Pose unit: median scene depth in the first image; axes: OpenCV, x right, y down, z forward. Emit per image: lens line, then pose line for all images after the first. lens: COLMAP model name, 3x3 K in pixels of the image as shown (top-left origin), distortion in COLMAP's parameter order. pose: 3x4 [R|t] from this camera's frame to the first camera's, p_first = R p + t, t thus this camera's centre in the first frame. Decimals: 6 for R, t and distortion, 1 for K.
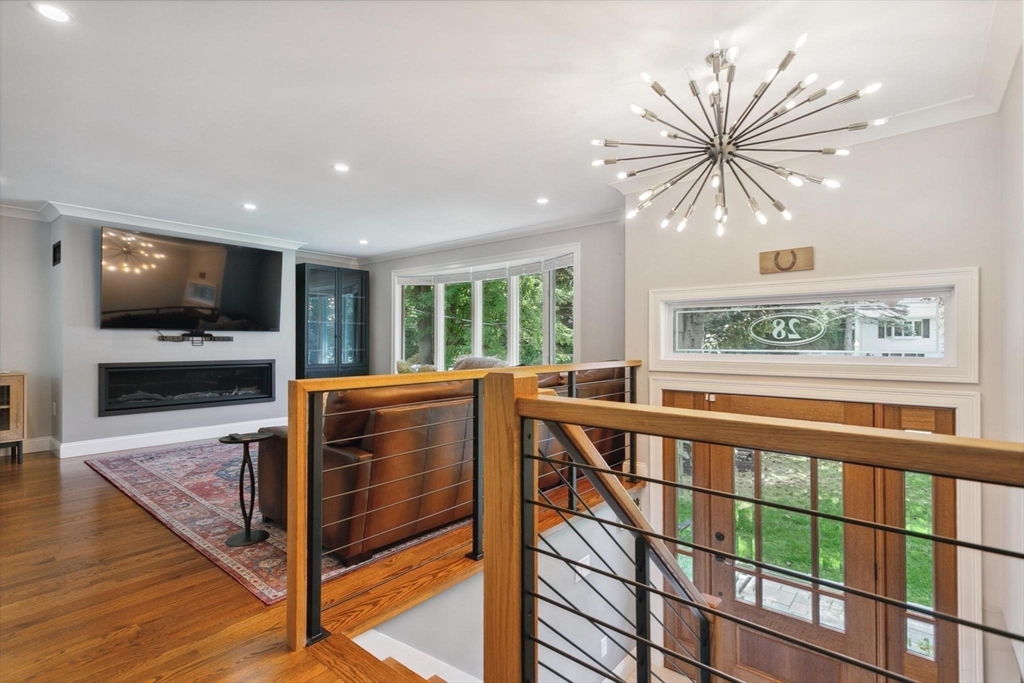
lens RADIAL K [[488.4, 0, 496.8], [0, 488.4, 339.9], [0, 0, 1]] dist [0.007903, 0.002608]
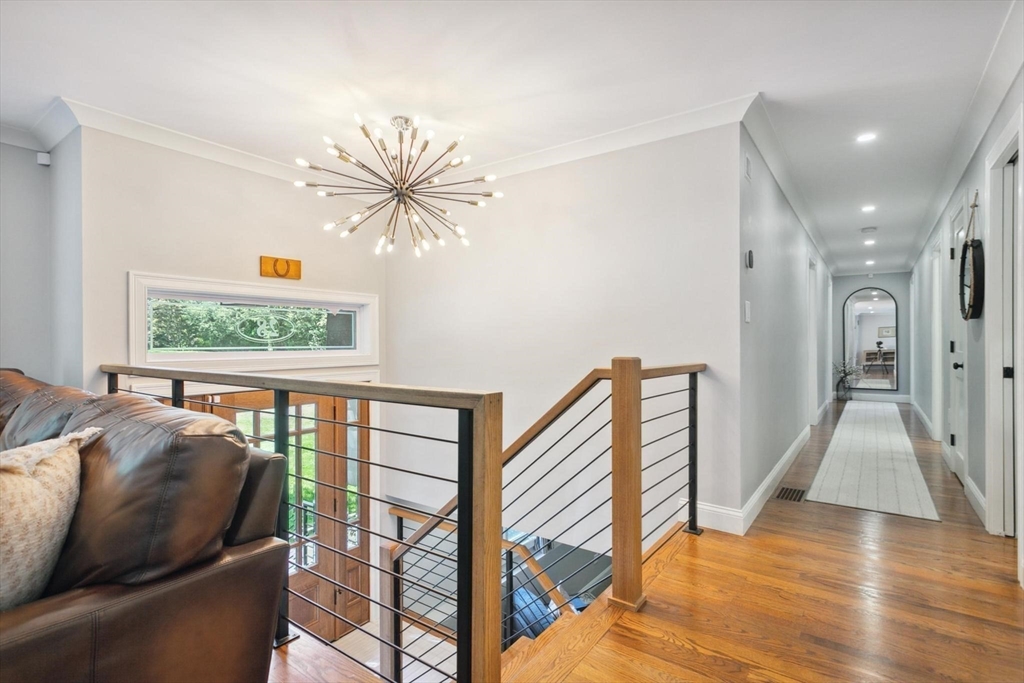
lens RADIAL K [[488.4, 0, 517.3], [0, 488.4, 342.7], [0, 0, 1]] dist [0.007903, 0.002608]
pose [[-0.076885, -0.003909, 0.997032, -0.379781], [-0.007261, 0.999968, 0.003360, 0.001960], [-0.997014, -0.006981, -0.076910, 0.349378]]
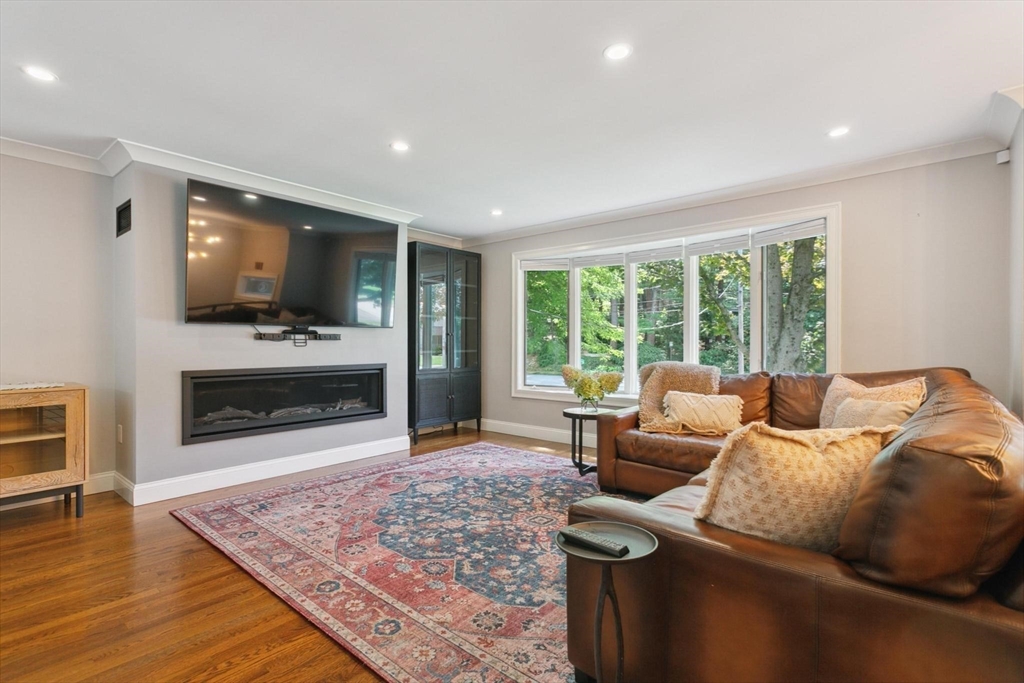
lens RADIAL K [[488.4, 0, 504.0], [0, 488.4, 343.0], [0, 0, 1]] dist [0.007903, 0.002608]
pose [[0.999954, -0.000680, -0.009517, -0.318650], [0.000761, 0.999963, 0.008558, 0.000546], [0.009511, -0.008564, 0.999918, 0.275451]]
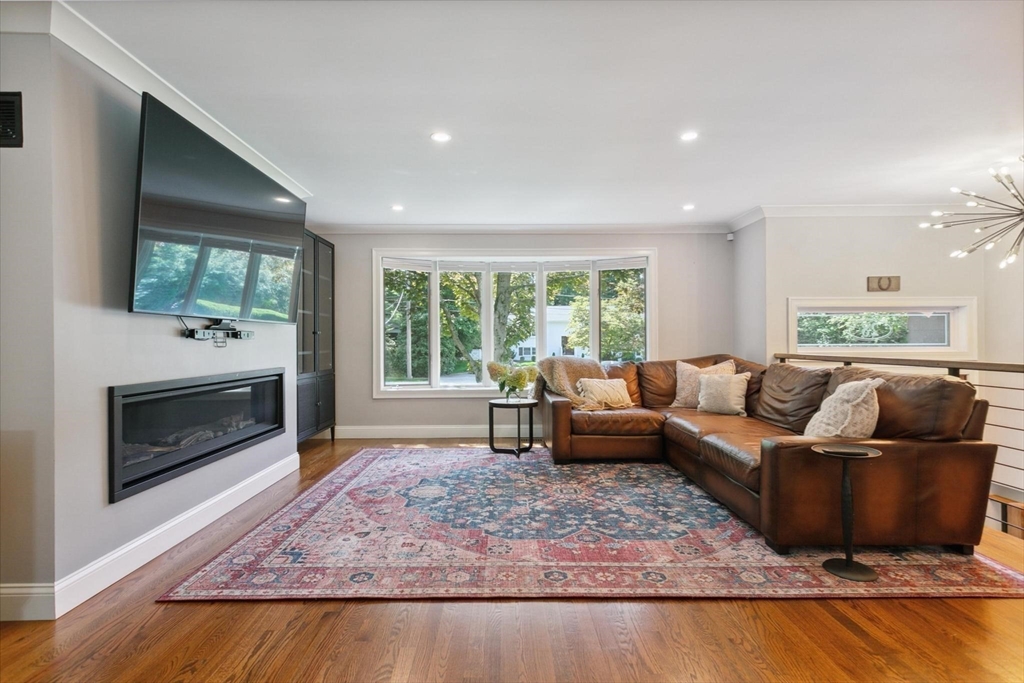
lens RADIAL K [[488.4, 0, 507.1], [0, 488.4, 342.0], [0, 0, 1]] dist [0.007903, 0.002608]
pose [[0.756449, -0.005577, 0.654029, -0.800446], [0.001882, 0.999978, 0.006351, 0.002840], [-0.654050, -0.003573, 0.756443, 0.395918]]
